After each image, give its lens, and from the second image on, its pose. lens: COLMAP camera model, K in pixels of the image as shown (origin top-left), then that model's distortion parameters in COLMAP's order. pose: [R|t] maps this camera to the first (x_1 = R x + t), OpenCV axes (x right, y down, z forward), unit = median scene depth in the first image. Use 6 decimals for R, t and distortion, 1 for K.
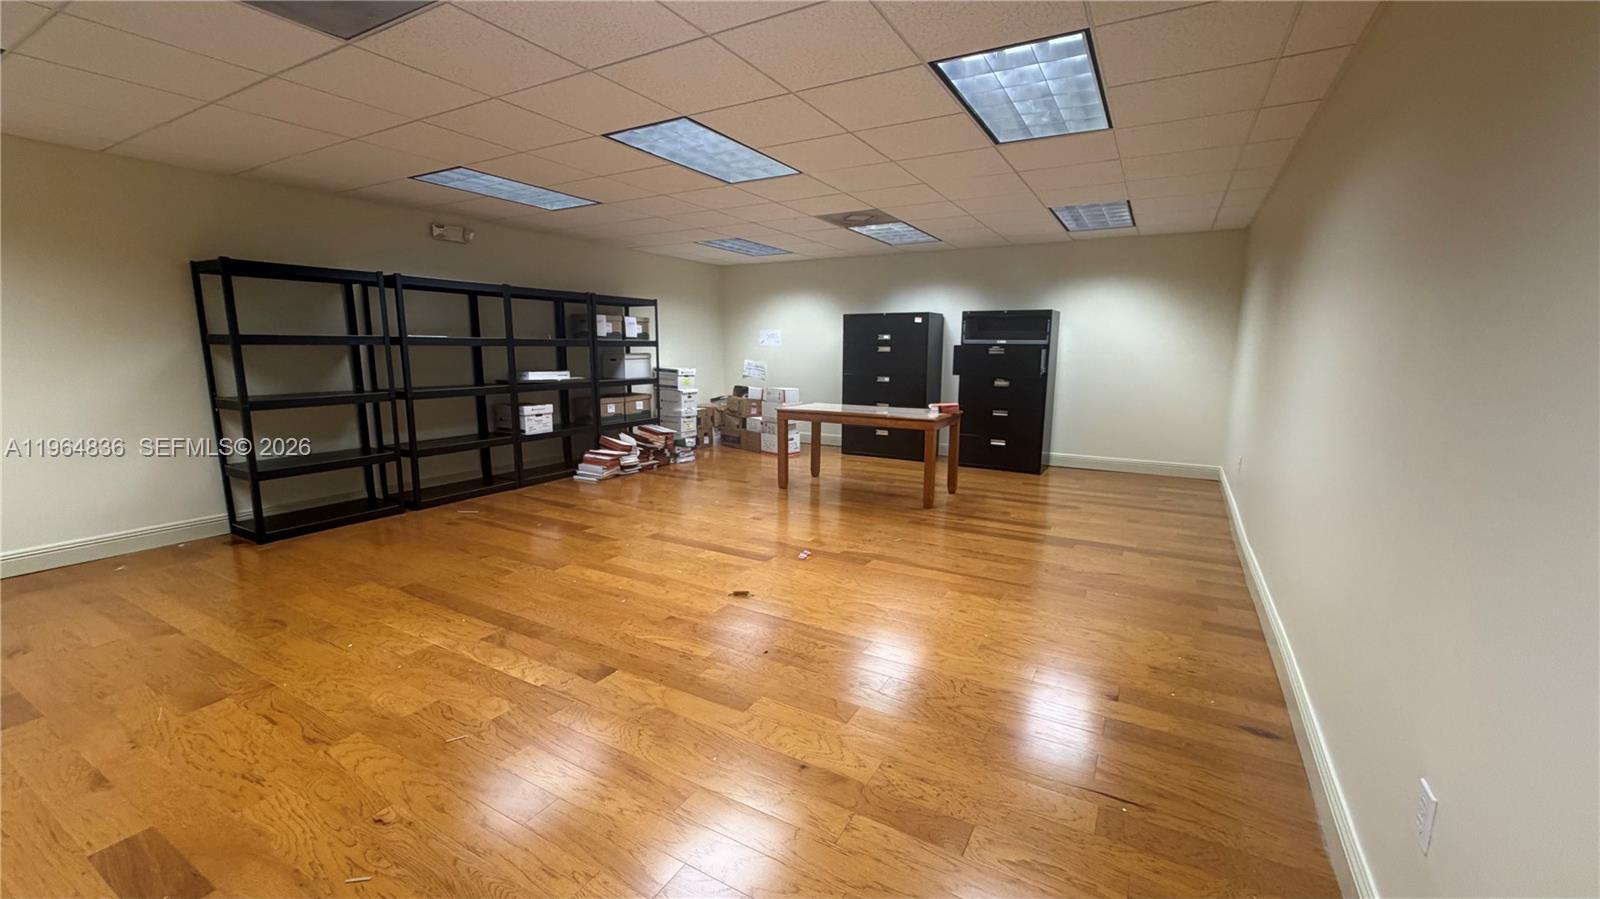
lens RADIAL K [[639.5, 0, 800.0], [0, 639.5, 449.5], [0, 0, 1]] dist [-0.002114, -0.000221]
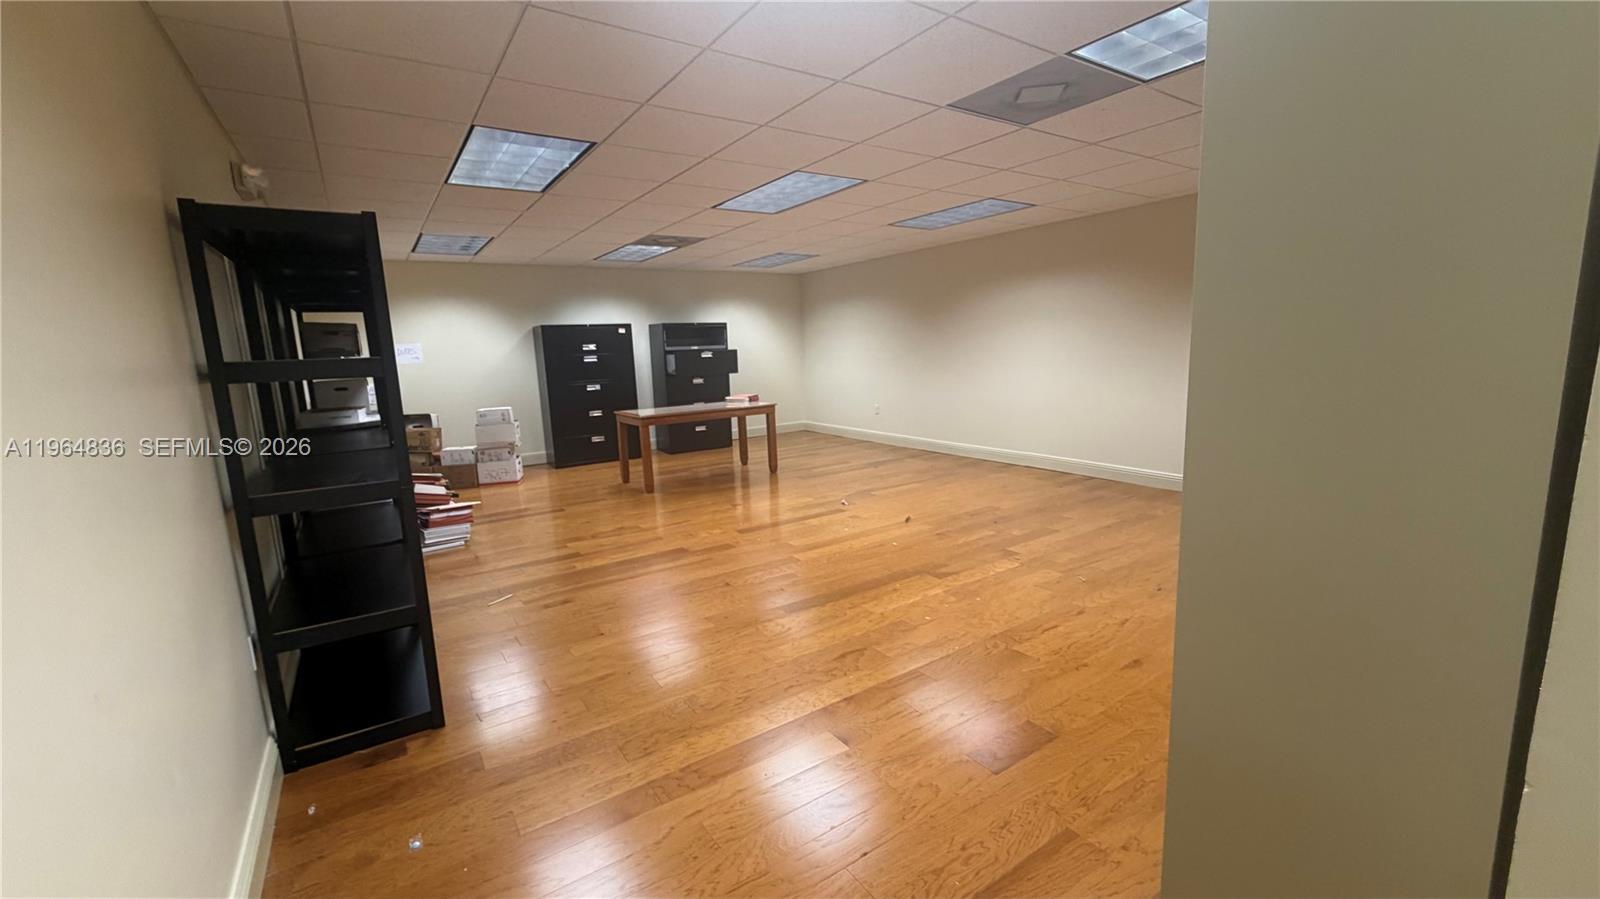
lens RADIAL K [[639.5, 0, 800.0], [0, 639.5, 449.5], [0, 0, 1]] dist [-0.002114, -0.000221]
pose [[0.439548, -0.167016, 0.882555, -0.984446], [0.182318, 0.978697, 0.094409, -0.073698], [-0.879521, 0.119409, 0.460634, 0.362370]]
